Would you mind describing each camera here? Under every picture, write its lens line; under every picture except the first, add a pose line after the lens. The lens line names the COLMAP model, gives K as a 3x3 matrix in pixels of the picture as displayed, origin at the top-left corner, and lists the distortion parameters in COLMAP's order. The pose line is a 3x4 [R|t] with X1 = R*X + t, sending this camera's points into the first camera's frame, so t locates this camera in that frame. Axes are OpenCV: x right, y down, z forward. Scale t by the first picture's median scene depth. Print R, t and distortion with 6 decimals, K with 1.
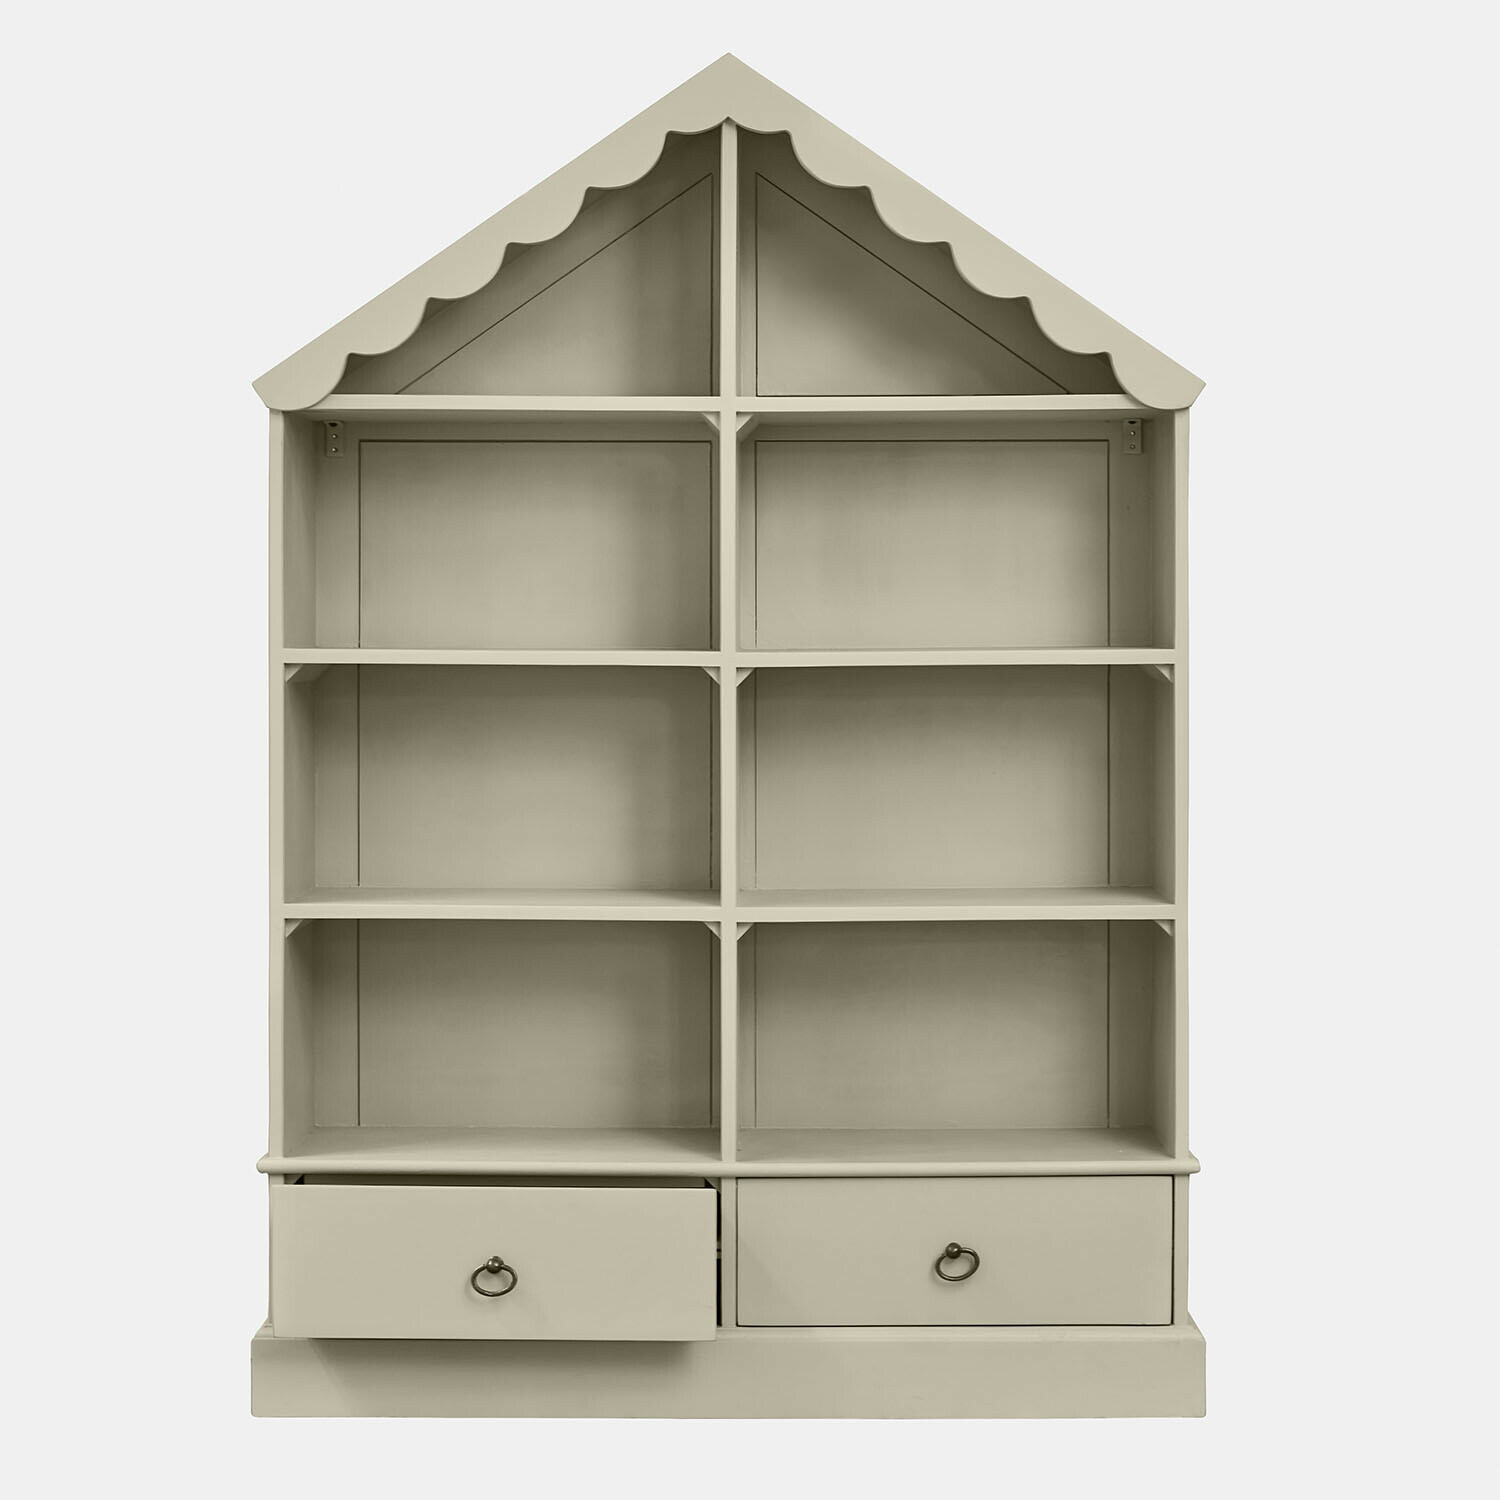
lens RADIAL K [[2672.9, 0, 713.0], [0, 2672.9, 743.3], [0, 0, 1]] dist [-0.027814, 0.110721]
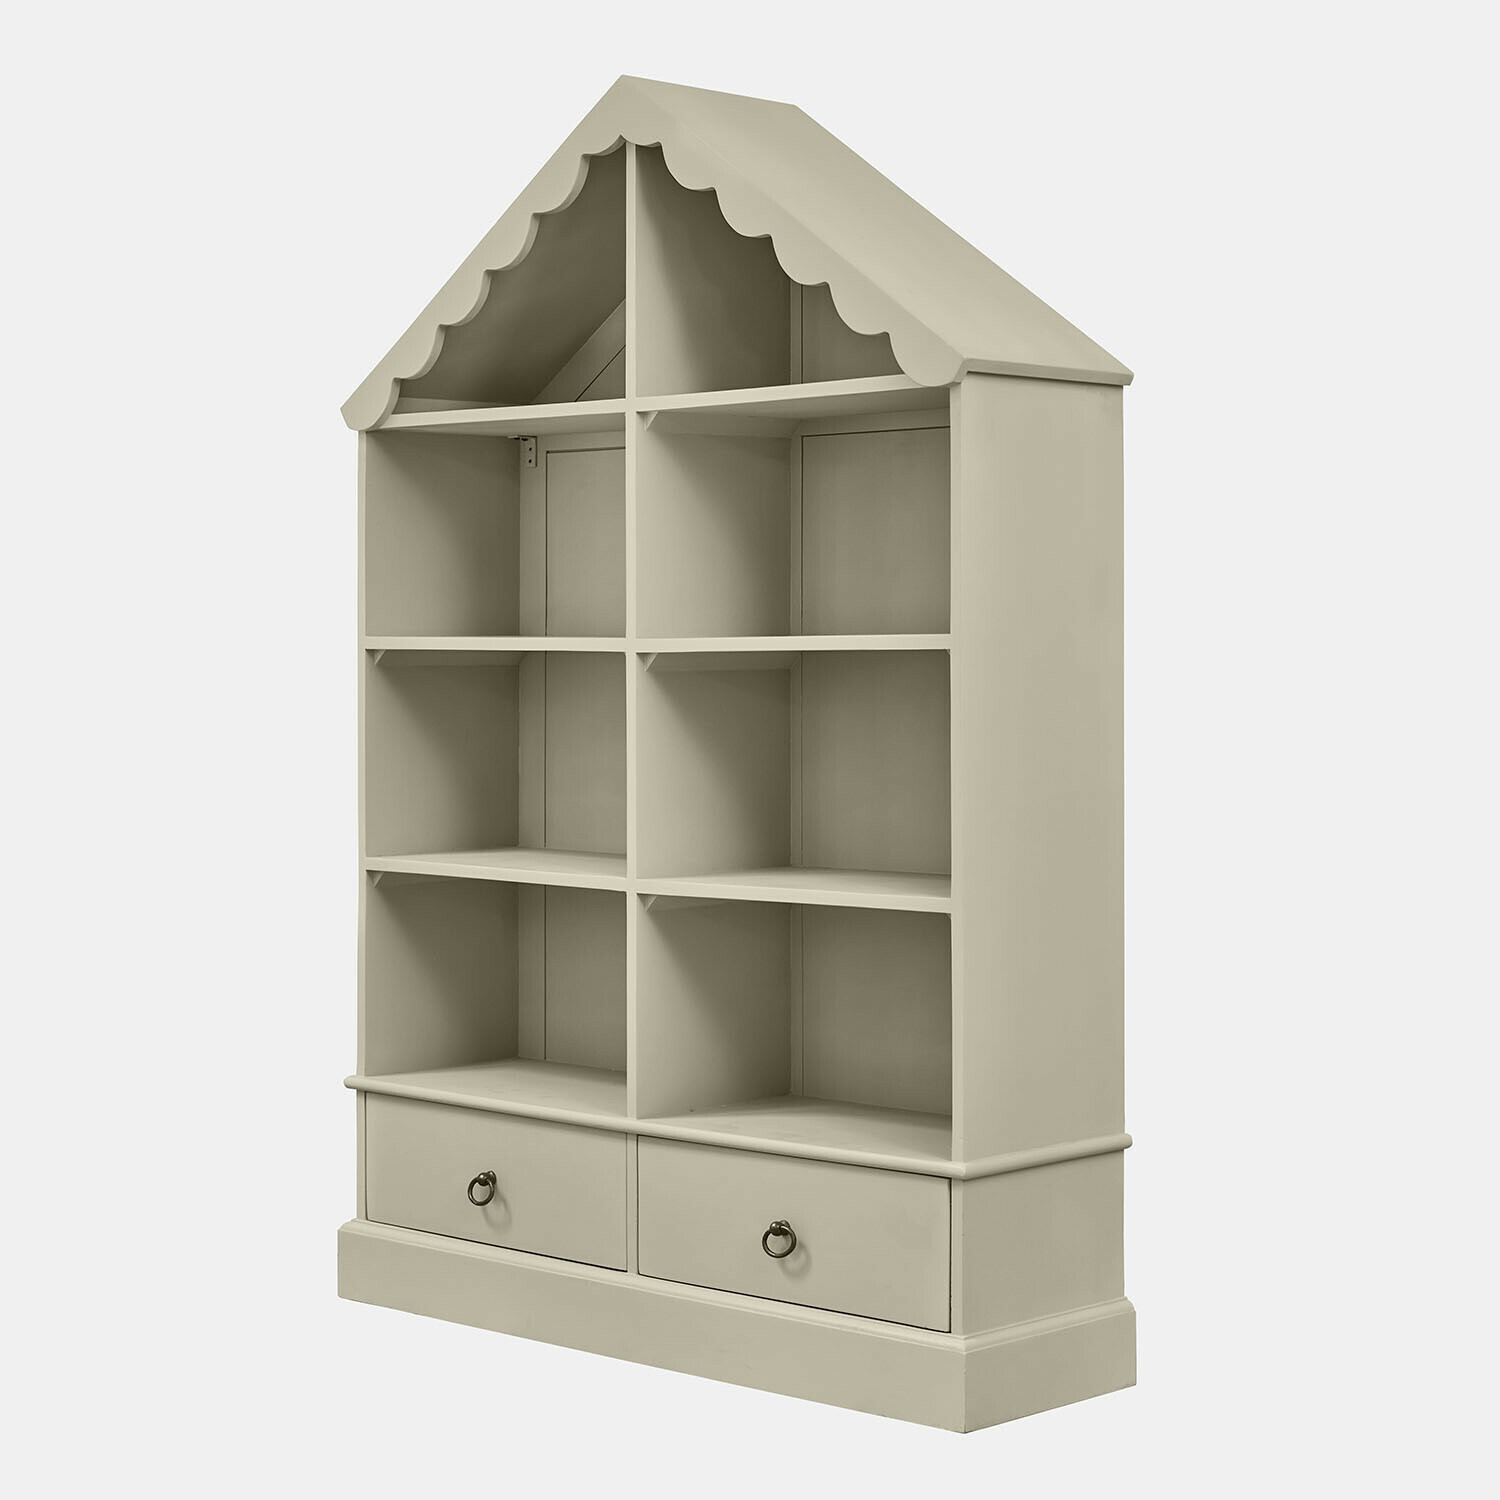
lens RADIAL K [[3193.5, 0, 750.0], [0, 3193.5, 750.0], [0, 0, 1]] dist [-0.043030, -0.070310]
pose [[0.727379, 0.021201, -0.685909, 0.908667], [-0.015369, 0.999775, 0.014604, -0.009101], [0.686064, -0.000081, 0.727541, 0.110204]]
